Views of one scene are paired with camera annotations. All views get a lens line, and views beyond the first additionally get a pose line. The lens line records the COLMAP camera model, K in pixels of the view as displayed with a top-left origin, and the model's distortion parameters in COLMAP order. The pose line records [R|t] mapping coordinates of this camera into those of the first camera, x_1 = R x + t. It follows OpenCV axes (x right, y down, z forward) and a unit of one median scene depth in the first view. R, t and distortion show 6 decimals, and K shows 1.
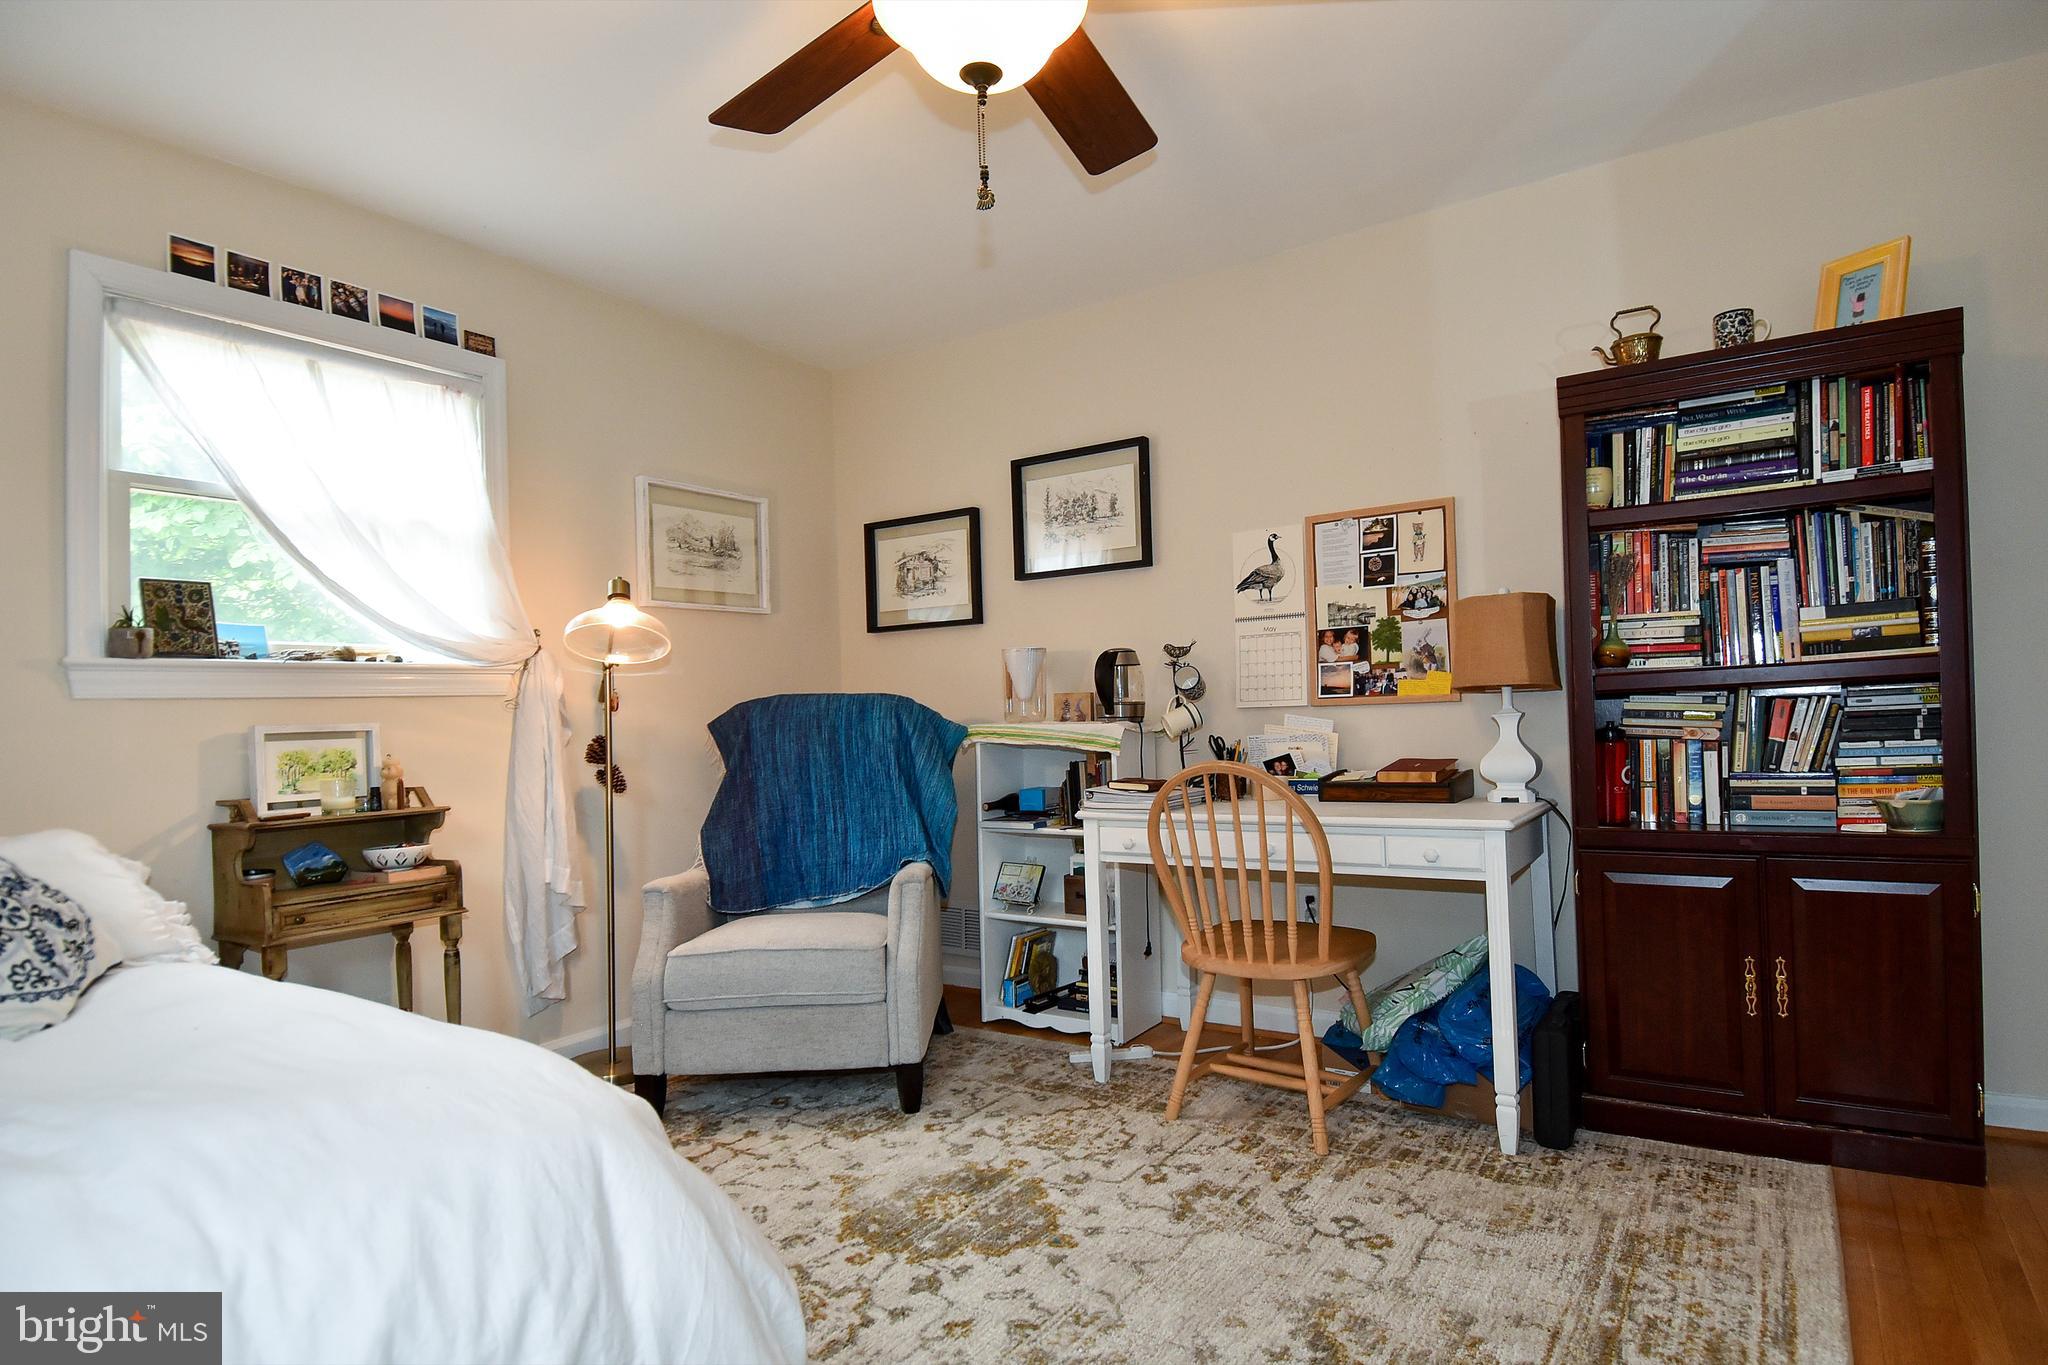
lens RADIAL K [[1067.7, 0, 1008.9], [0, 1067.7, 661.5], [0, 0, 1]] dist [0.041410, -0.046270]
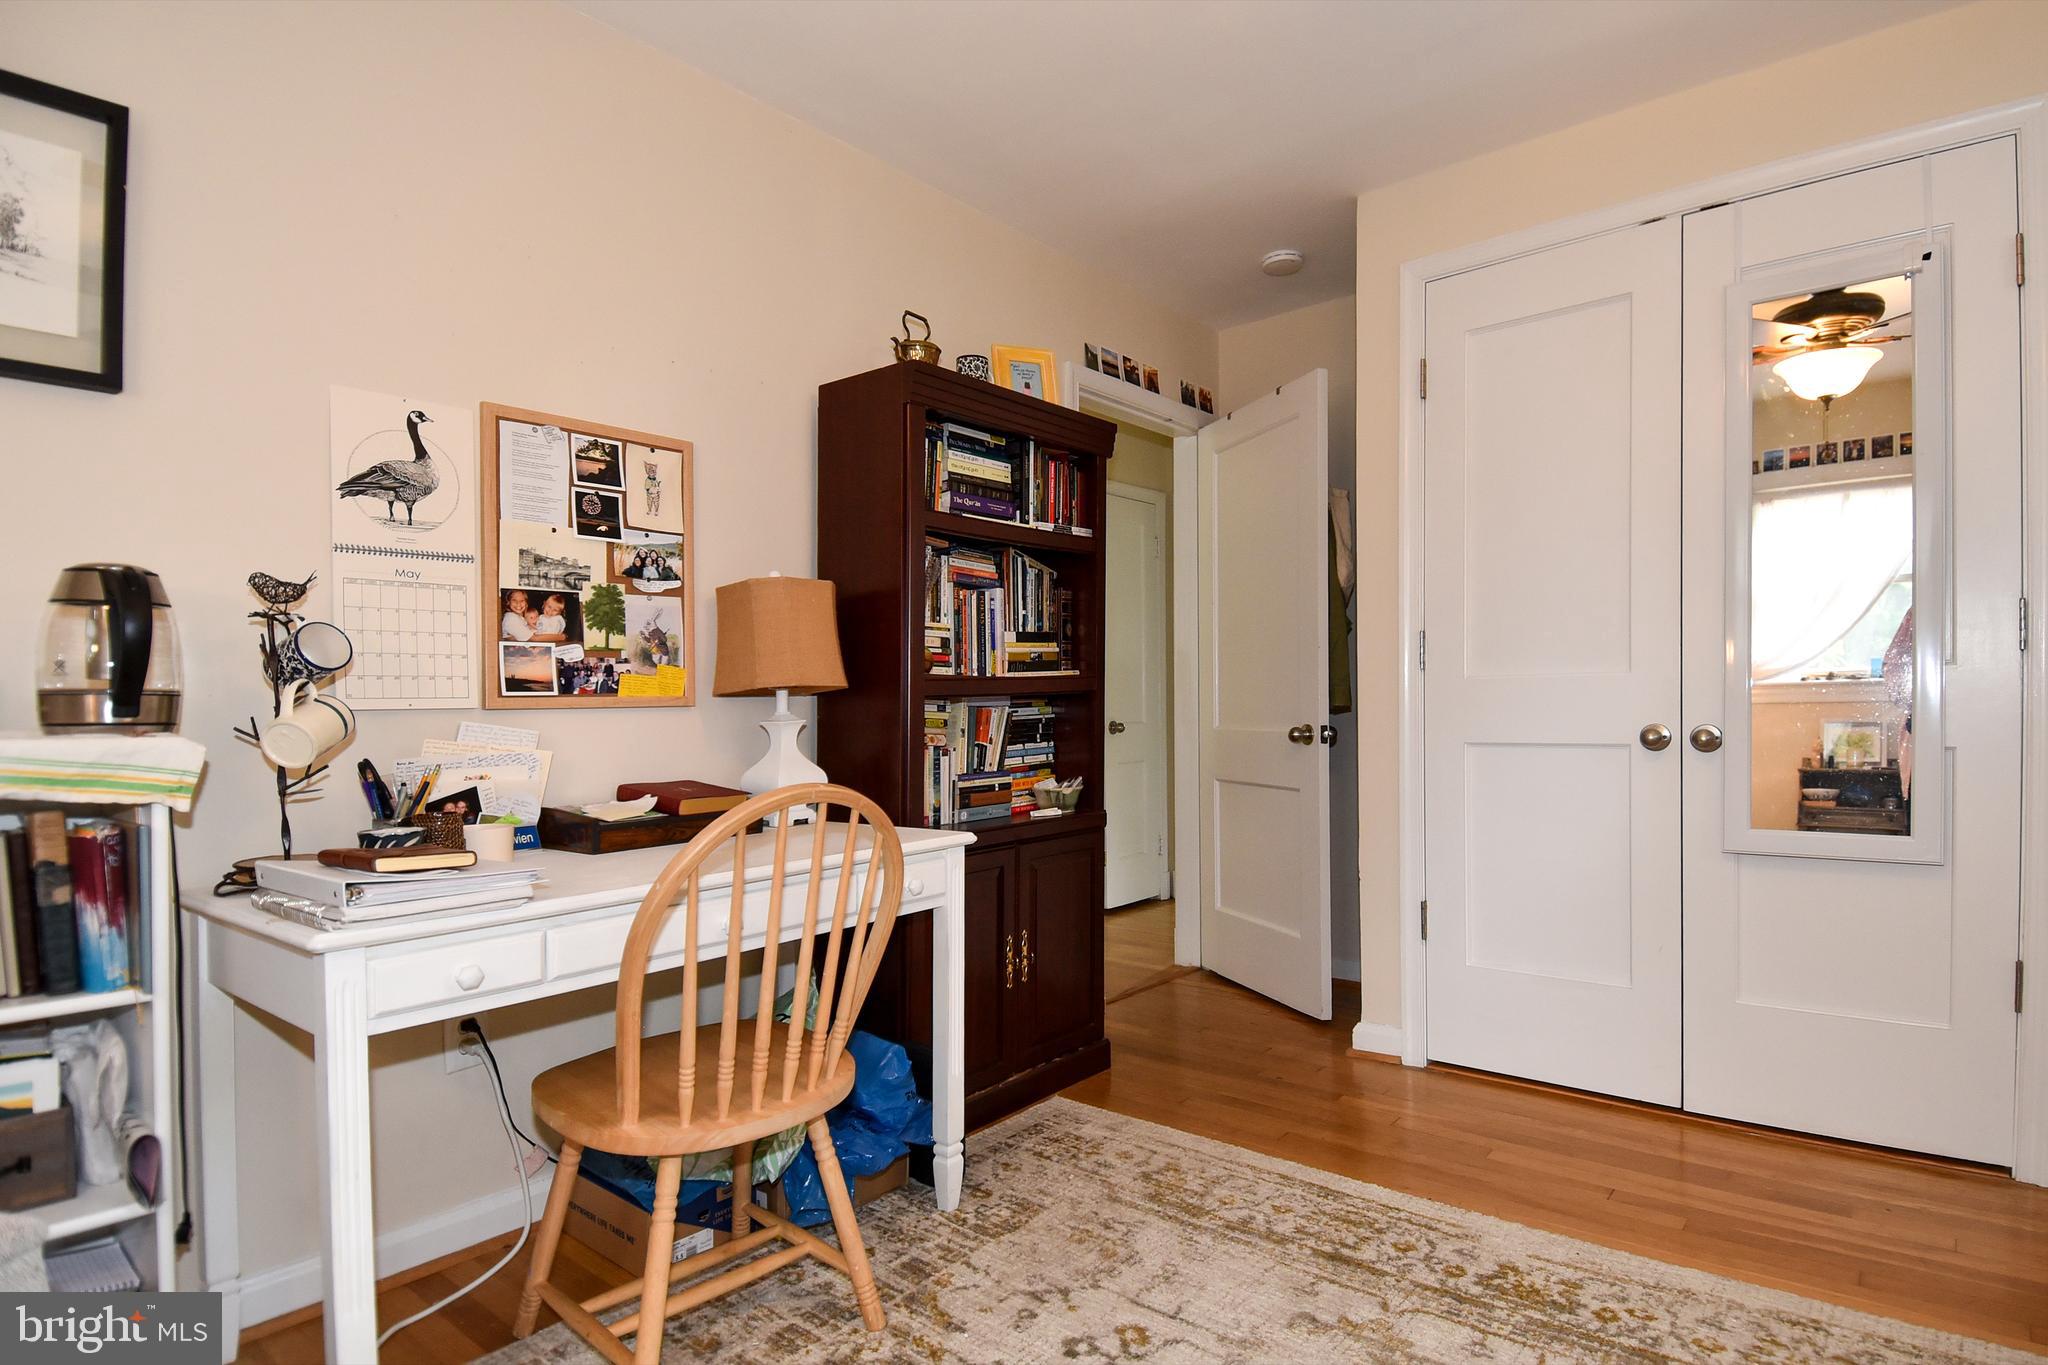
lens RADIAL K [[1094.4, 0, 1095.7], [0, 1094.4, 698.8], [0, 0, 1]] dist [0.014652, -0.001260]
pose [[0.067636, 0.035573, 0.997076, -0.340784], [-0.036487, 0.998784, -0.033159, 0.045851], [-0.997043, -0.034138, 0.068852, 0.631481]]
